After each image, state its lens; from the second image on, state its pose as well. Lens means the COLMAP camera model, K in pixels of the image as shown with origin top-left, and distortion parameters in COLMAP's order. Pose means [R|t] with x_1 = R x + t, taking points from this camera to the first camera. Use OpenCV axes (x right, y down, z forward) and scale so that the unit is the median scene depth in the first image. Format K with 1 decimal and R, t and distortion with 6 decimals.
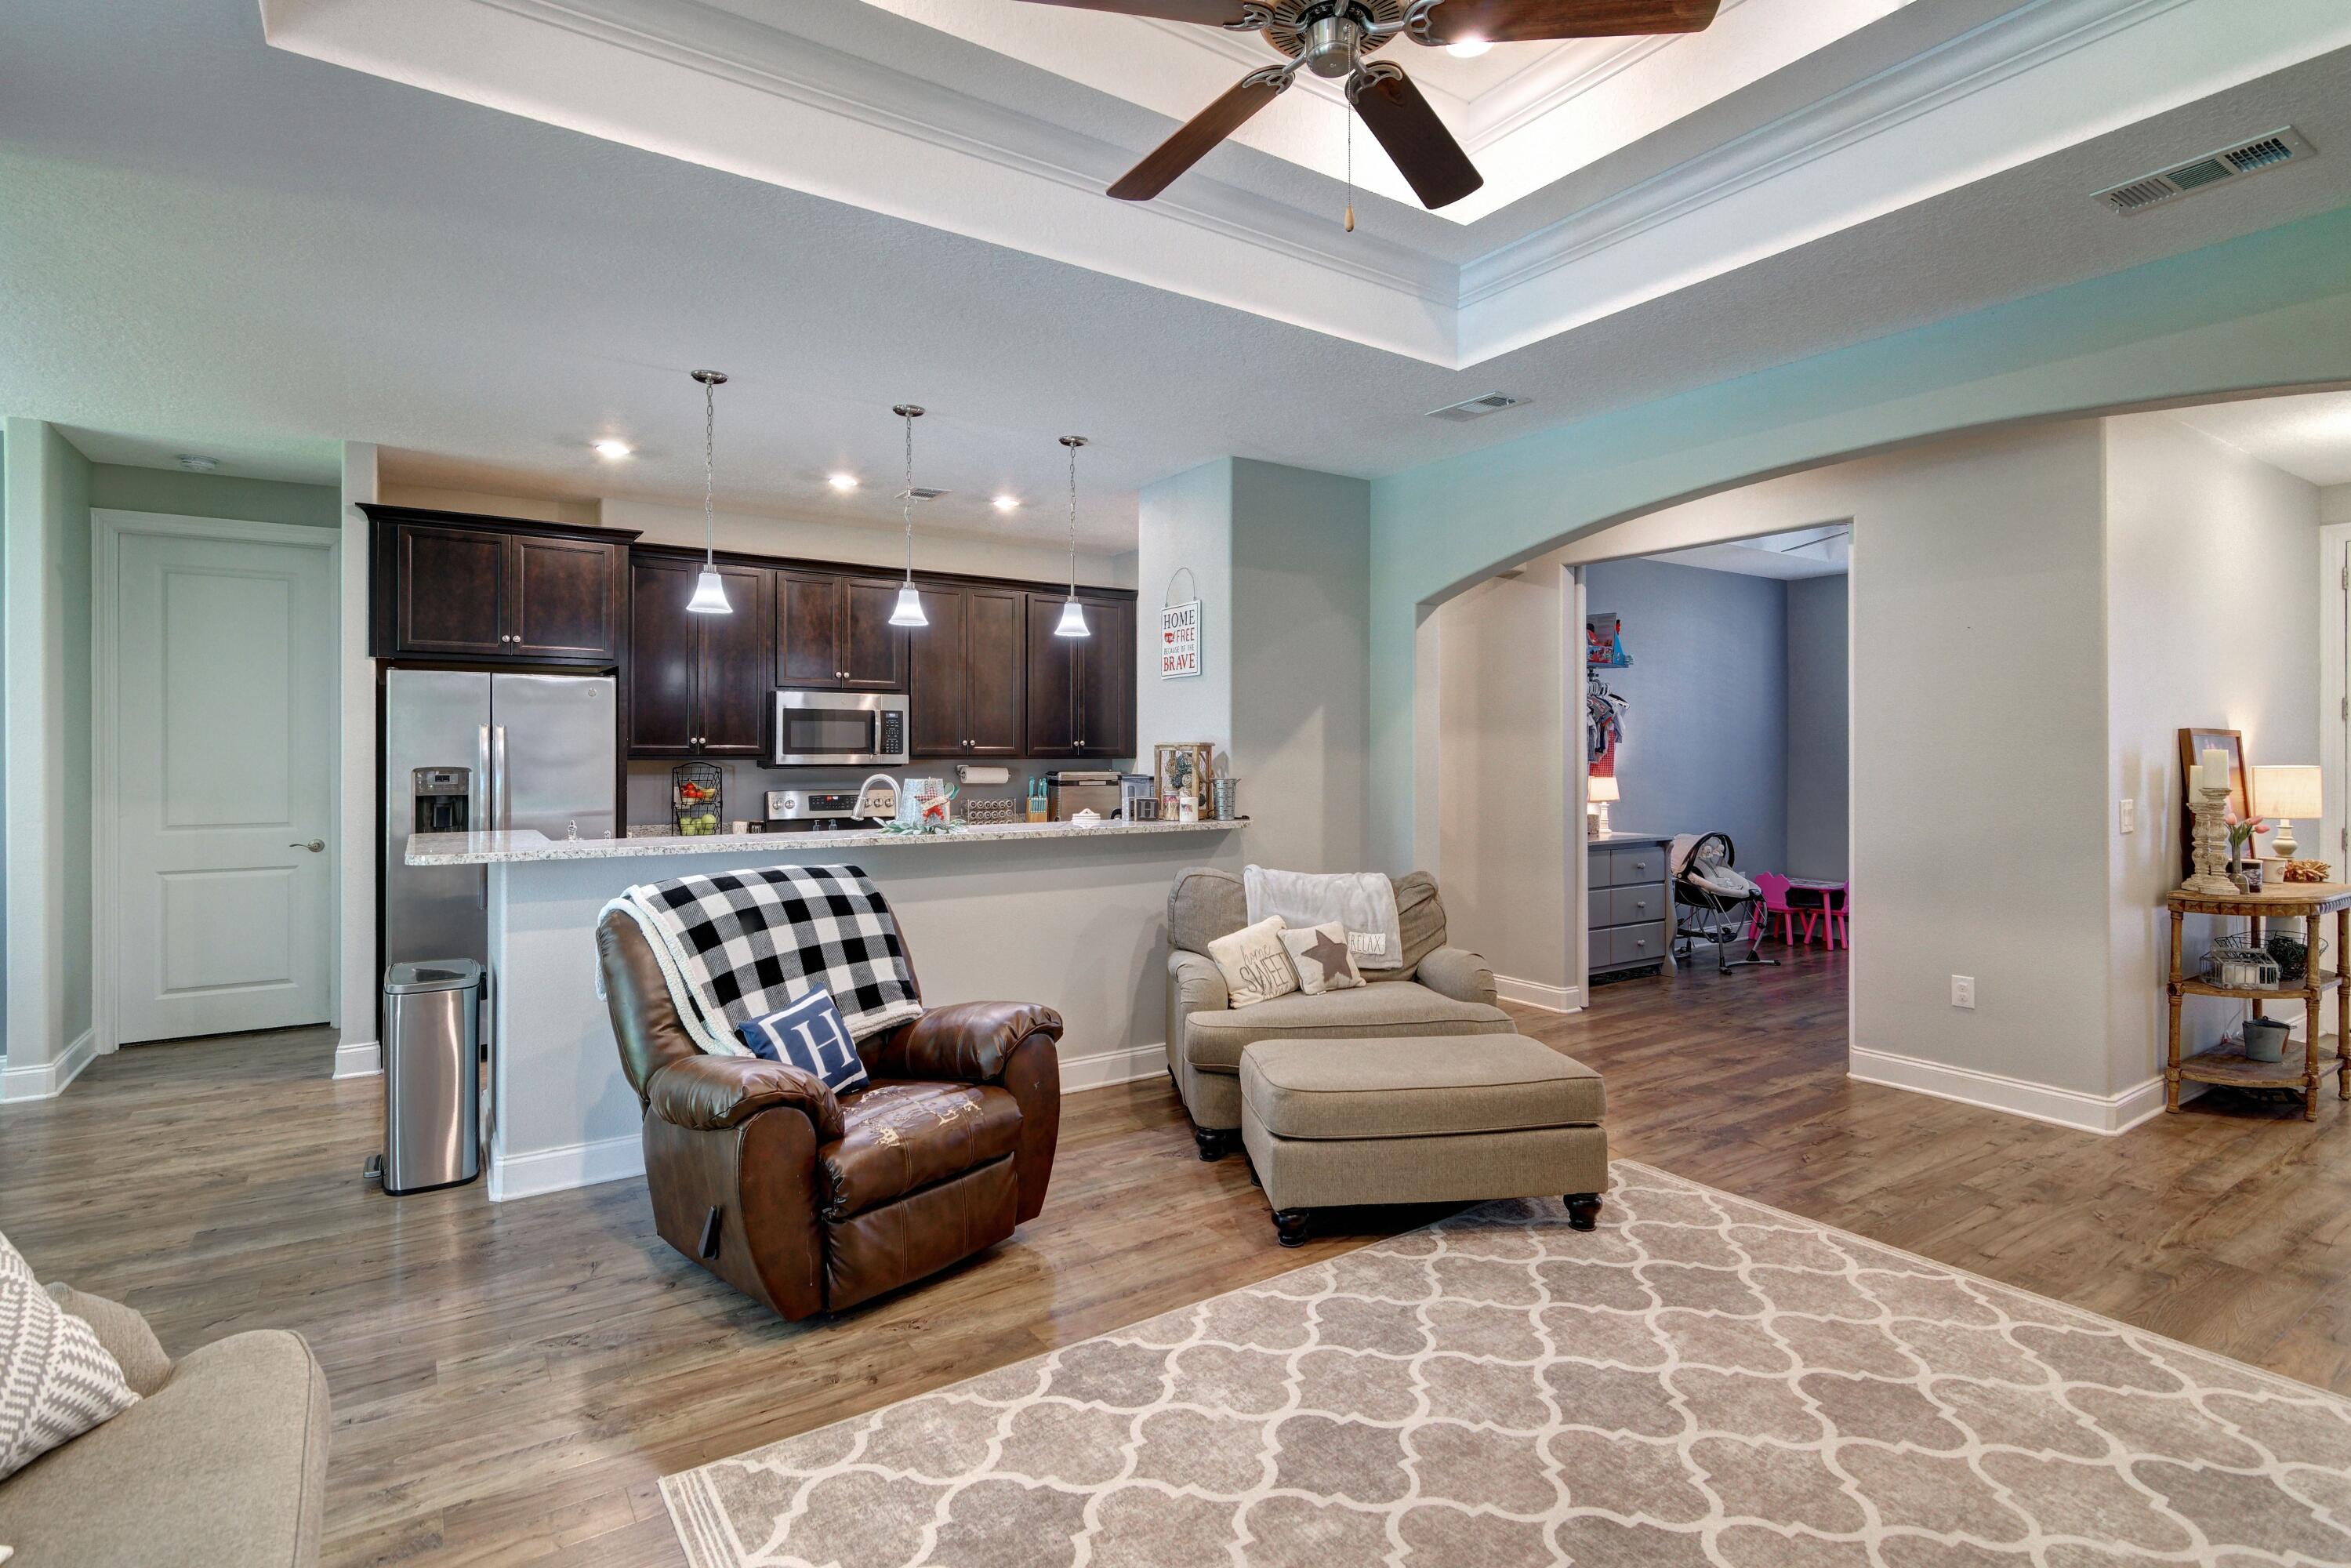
lens RADIAL K [[1146.4, 0, 1176.9], [0, 1146.4, 754.4], [0, 0, 1]] dist [0.003151, 0.000245]
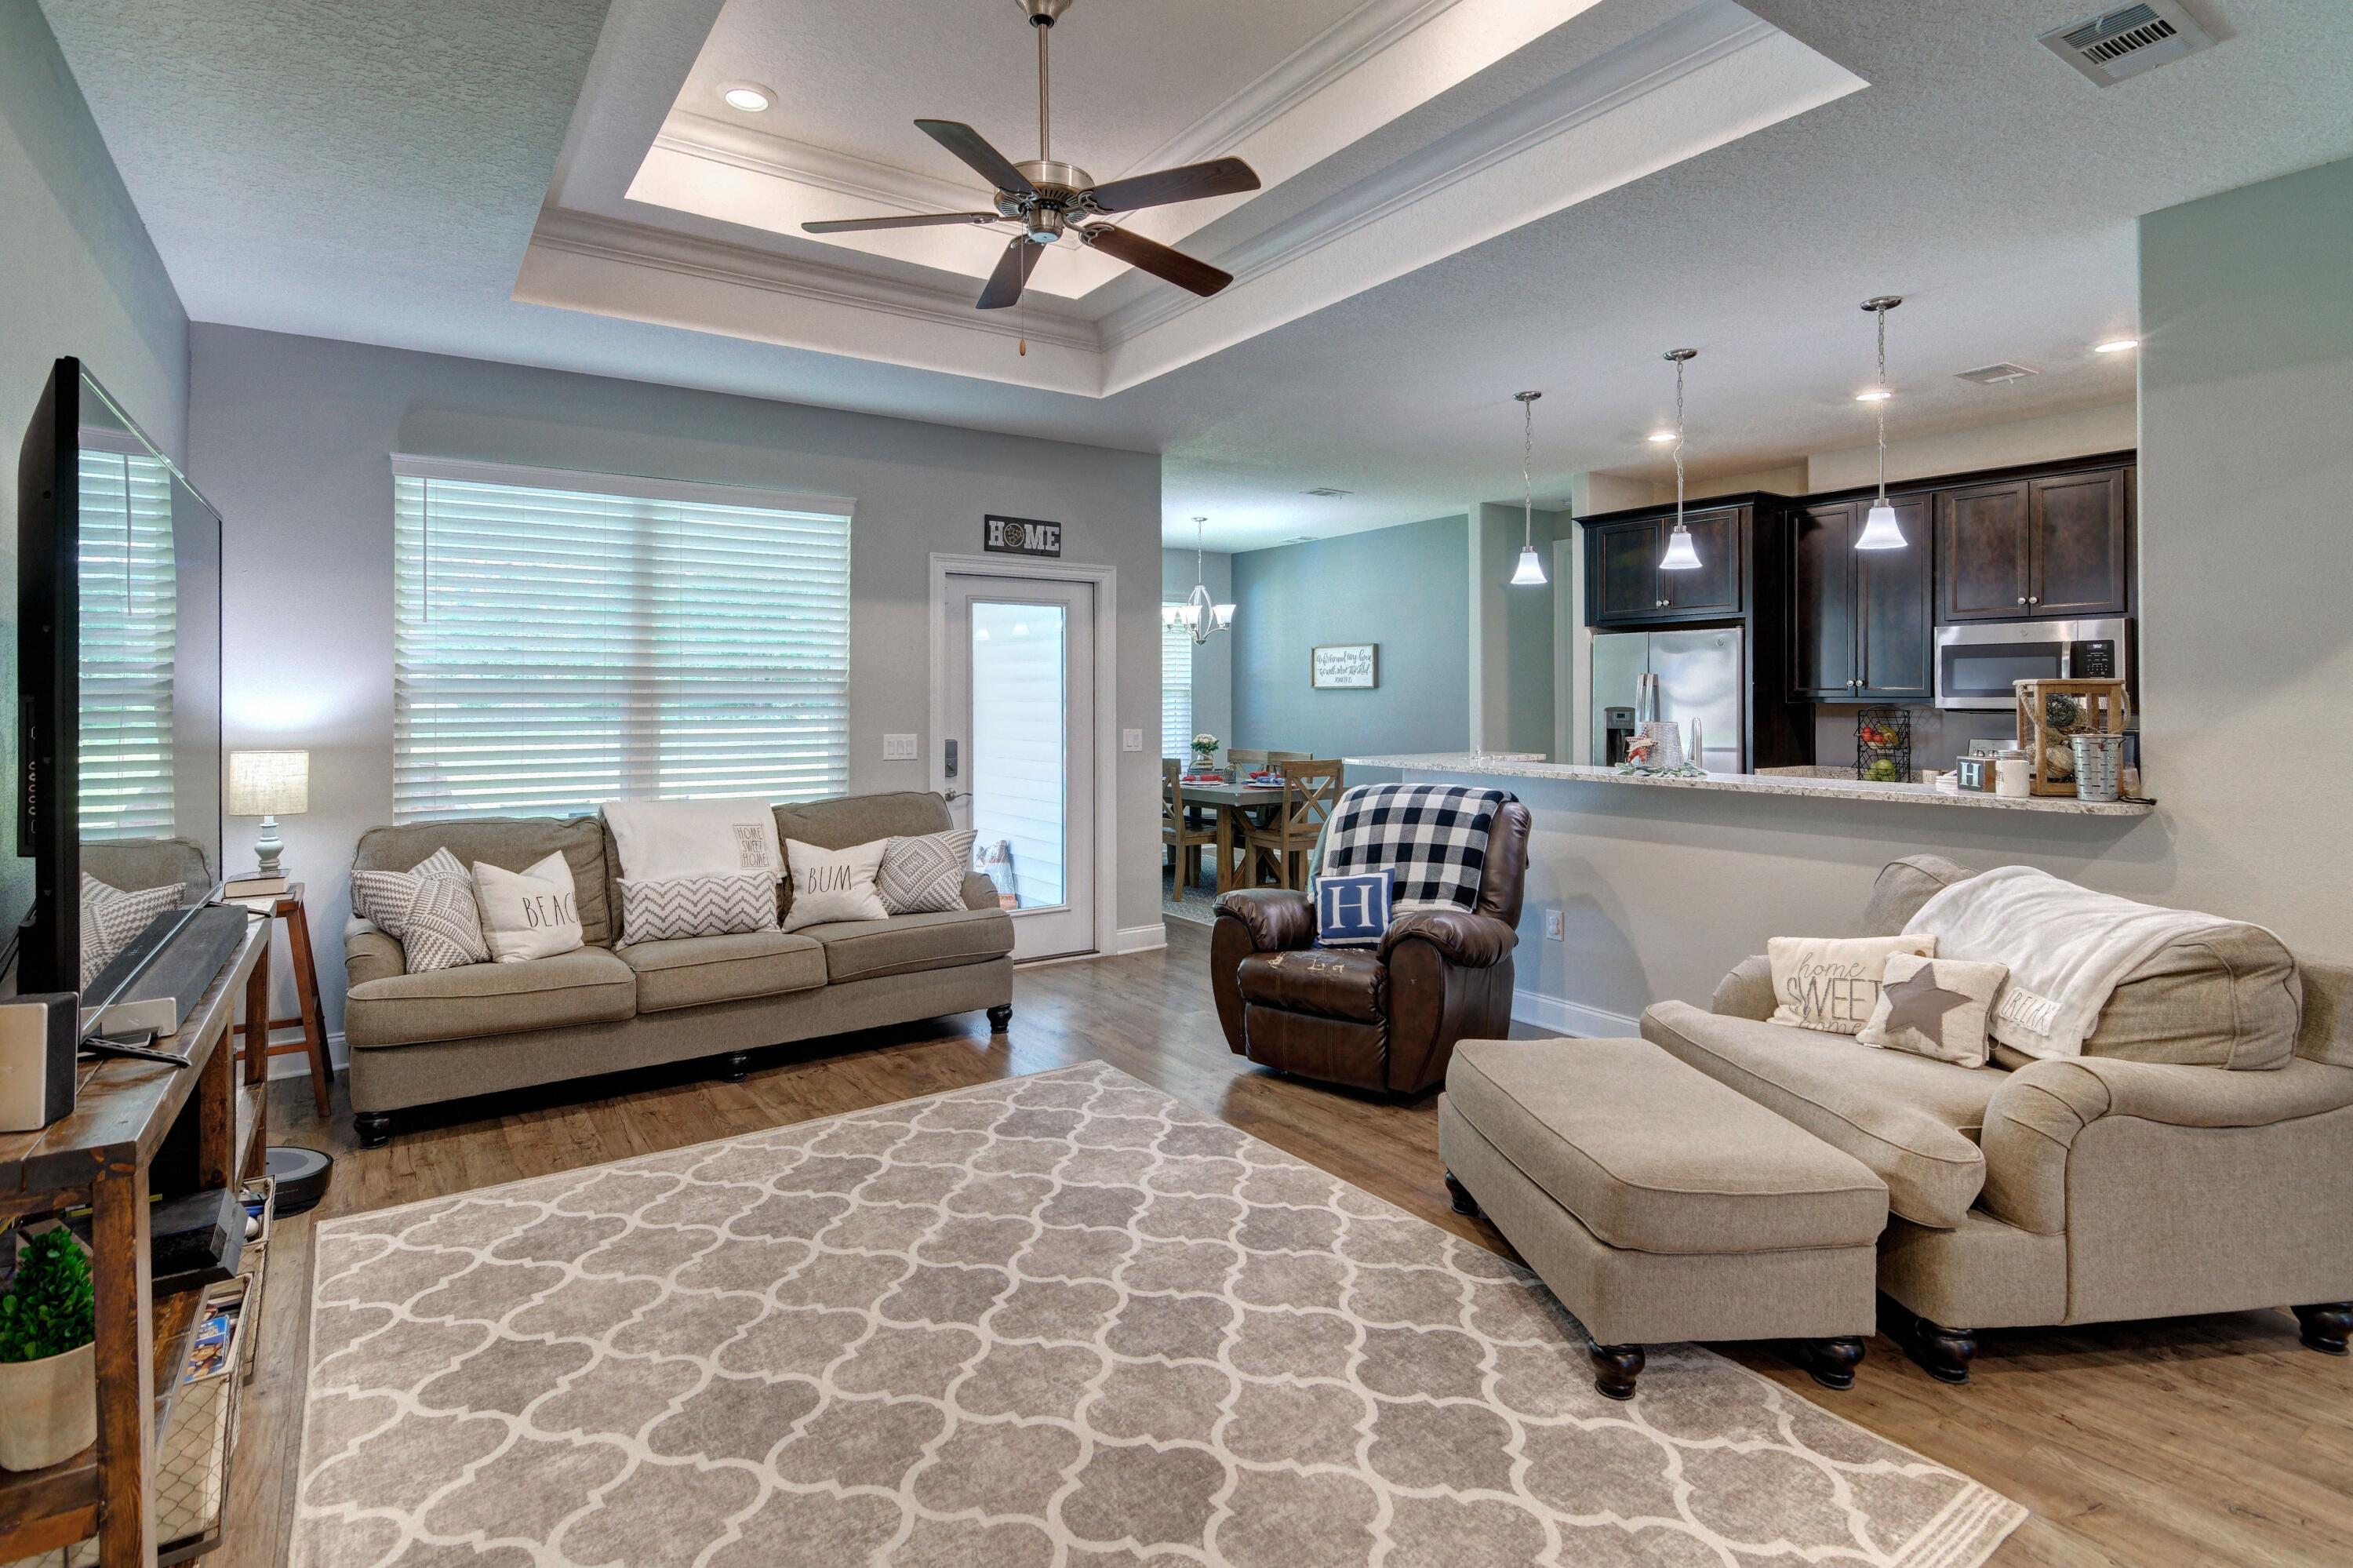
lens RADIAL K [[1170.5, 0, 1168.6], [0, 1170.5, 699.3], [0, 0, 1]] dist [0.002334, -0.000803]
pose [[0.007060, 0.002285, -0.999972, 1.229296], [0.000616, 0.999997, 0.002289, -0.001449], [0.999975, -0.000633, 0.007058, 0.855836]]
